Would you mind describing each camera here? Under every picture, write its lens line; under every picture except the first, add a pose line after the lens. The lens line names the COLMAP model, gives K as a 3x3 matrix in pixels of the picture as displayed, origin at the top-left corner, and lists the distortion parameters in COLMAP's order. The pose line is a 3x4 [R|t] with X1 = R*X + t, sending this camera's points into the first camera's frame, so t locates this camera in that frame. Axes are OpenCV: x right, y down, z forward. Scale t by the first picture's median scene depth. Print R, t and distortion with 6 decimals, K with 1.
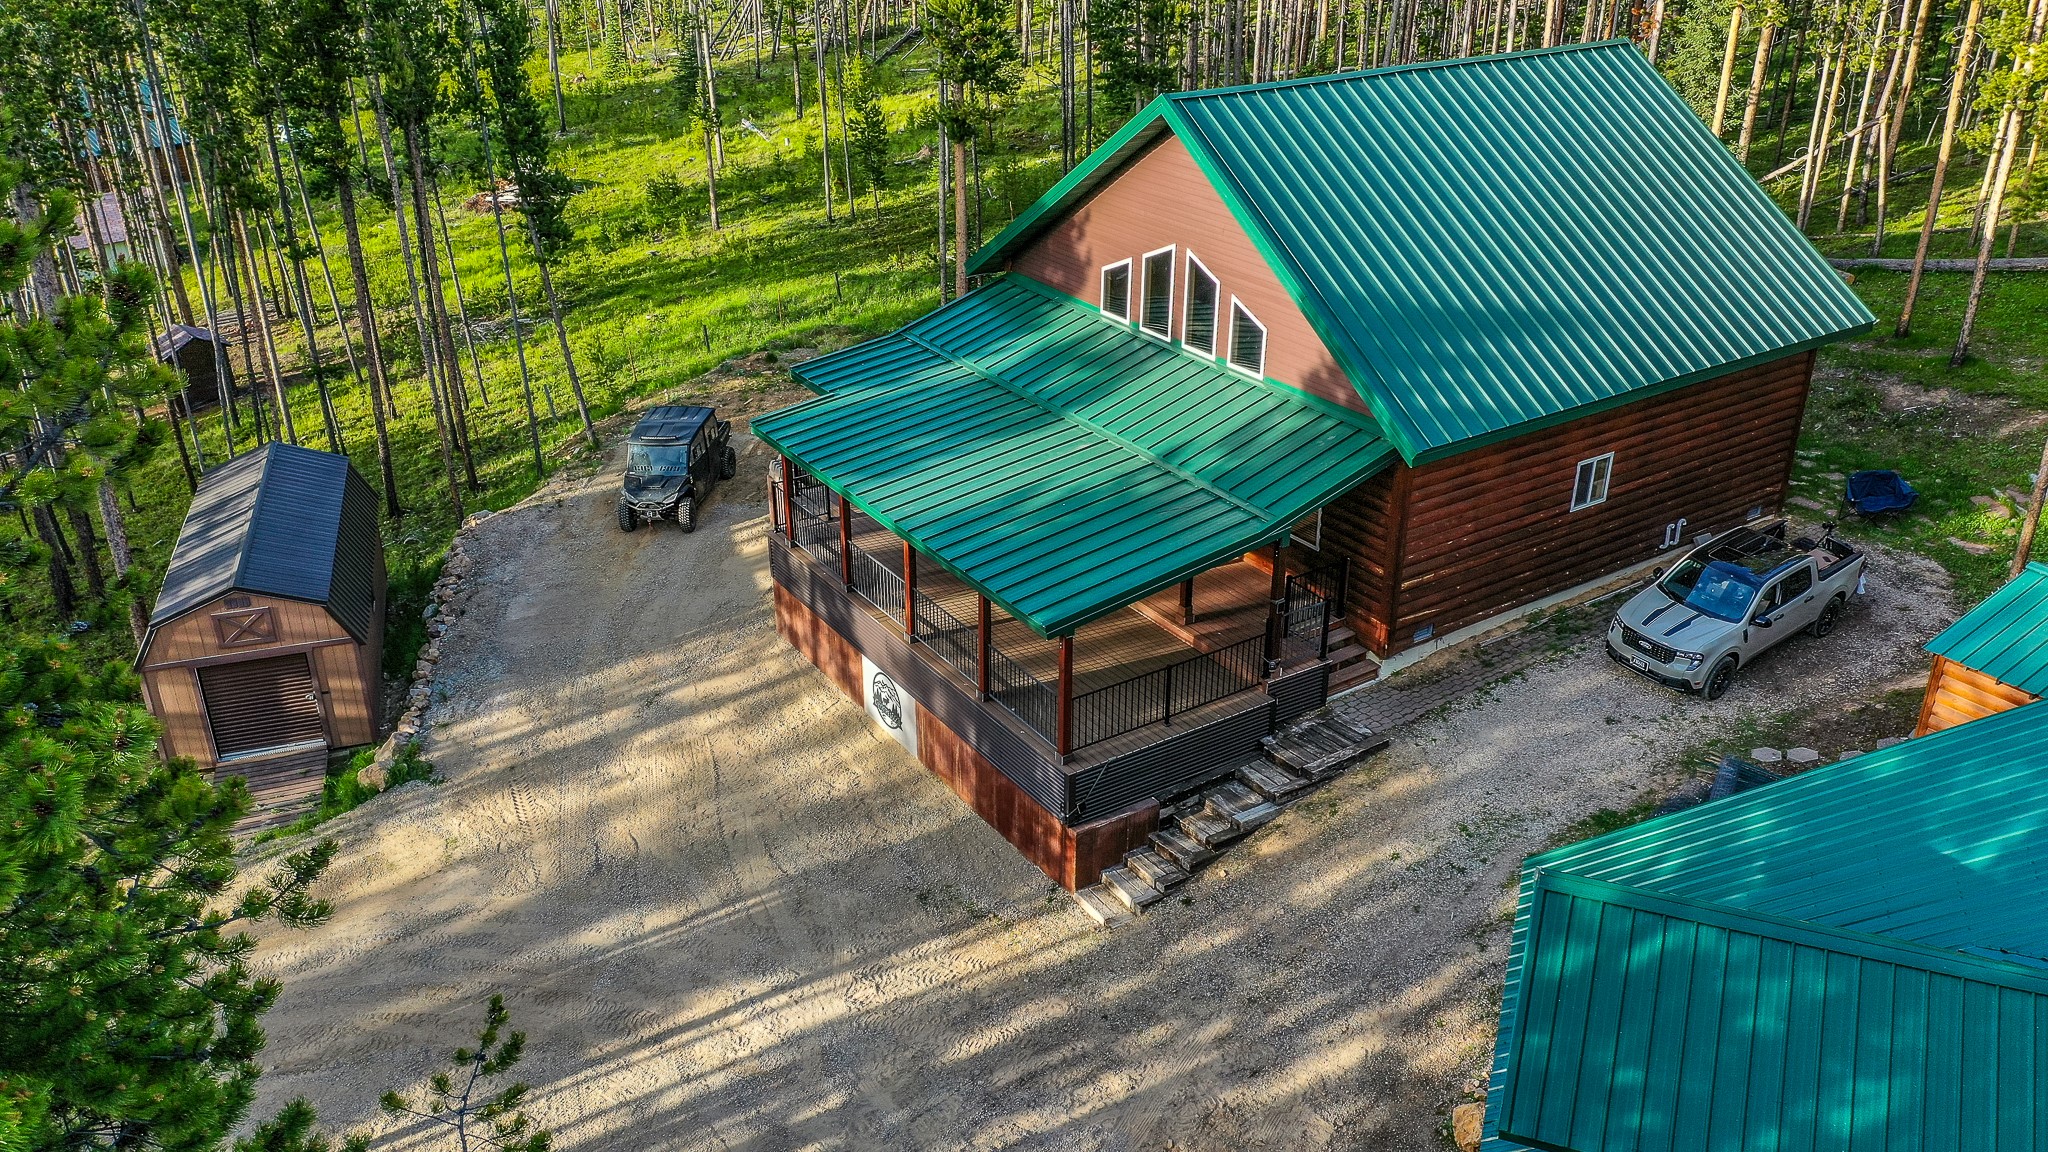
lens RADIAL K [[1618.9, 0, 1027.7], [0, 1618.9, 577.0], [0, 0, 1]] dist [-0.004704, 0.003612]
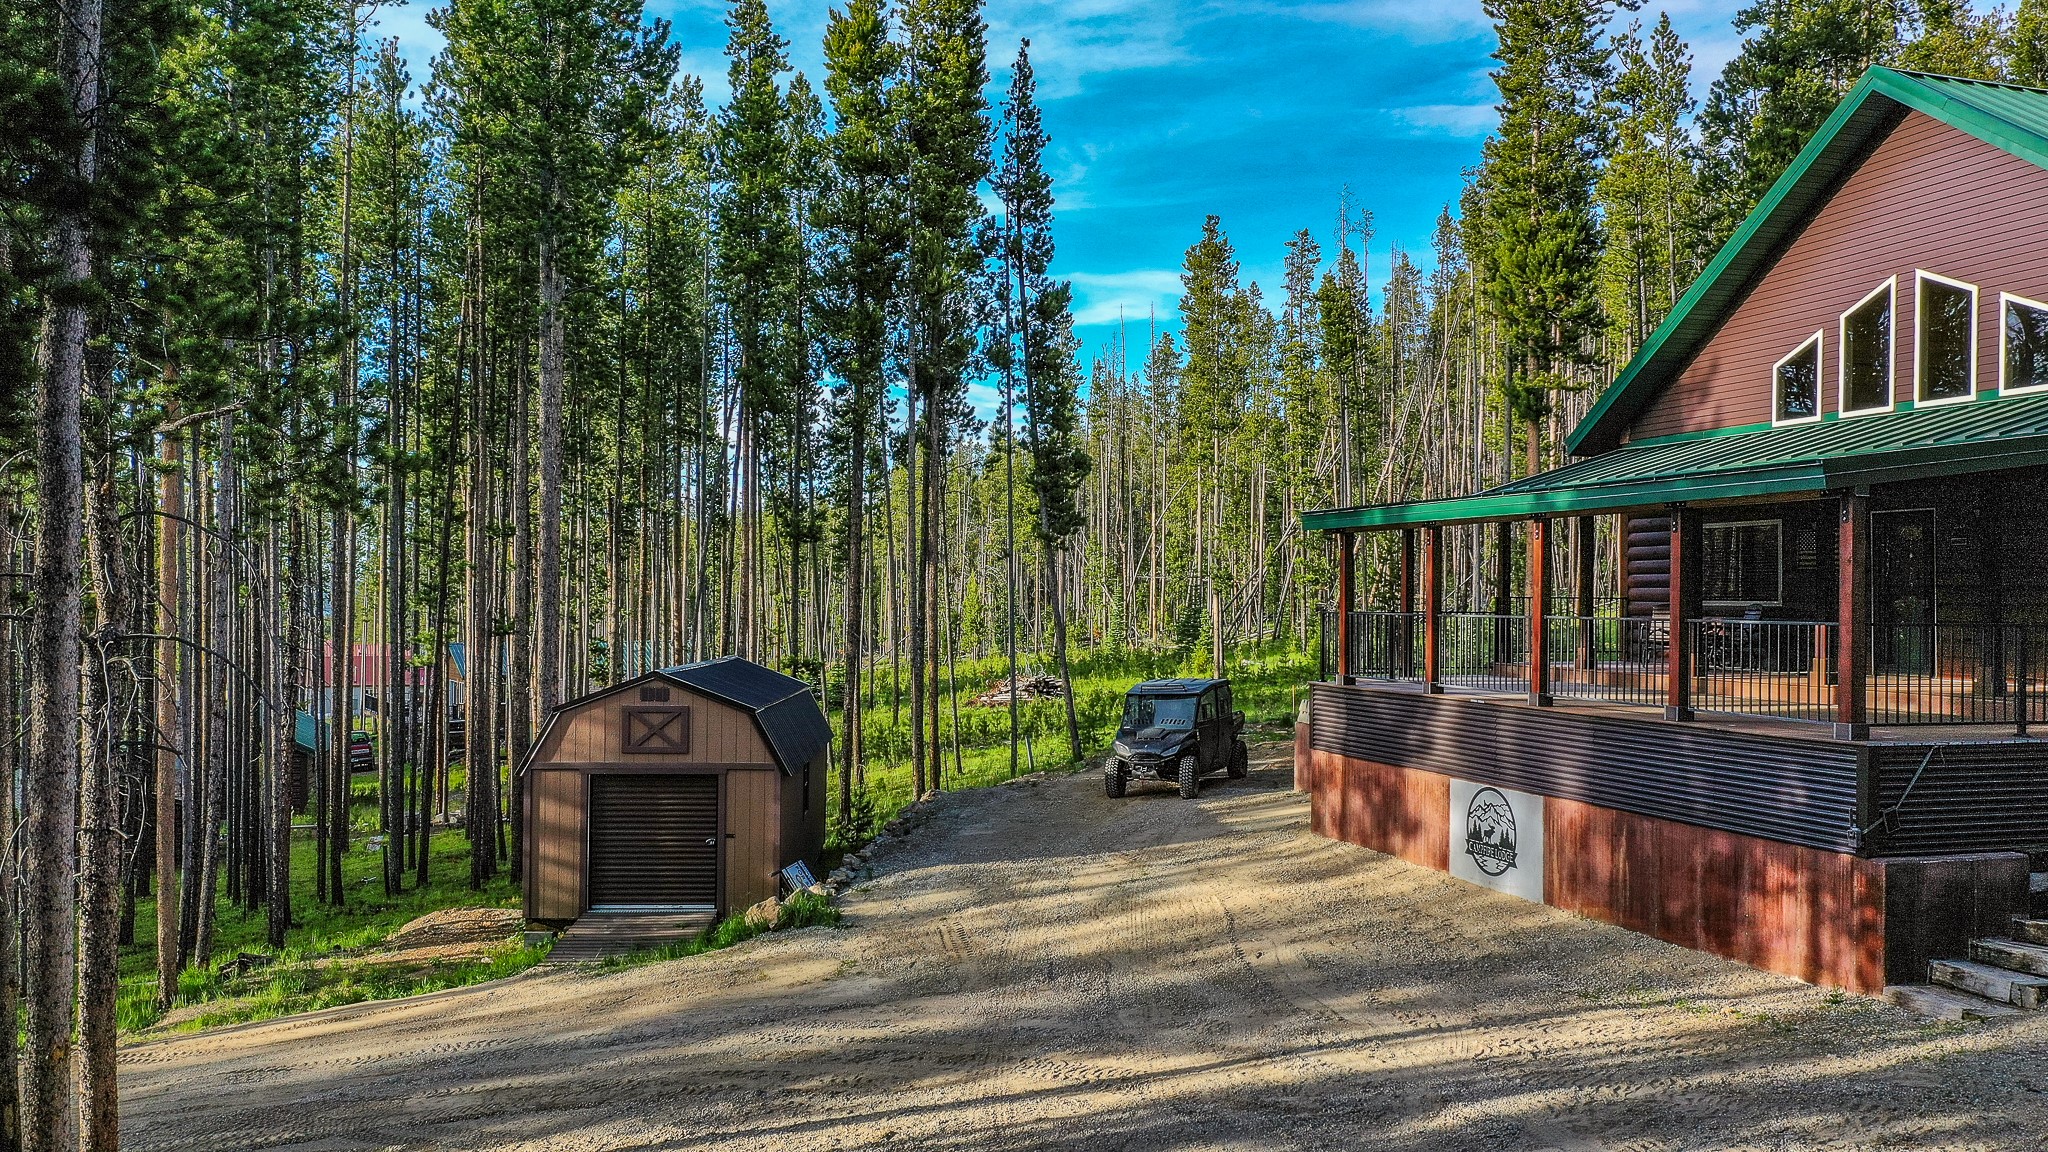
lens RADIAL K [[1618.1, 0, 1026.3], [0, 1618.1, 581.2], [0, 0, 1]] dist [-0.006019, 0.003752]
pose [[0.960320, 0.007972, -0.278786, -0.085474], [-0.132058, 0.893435, -0.429342, 0.295037], [0.245655, 0.449122, 0.859036, 0.329001]]
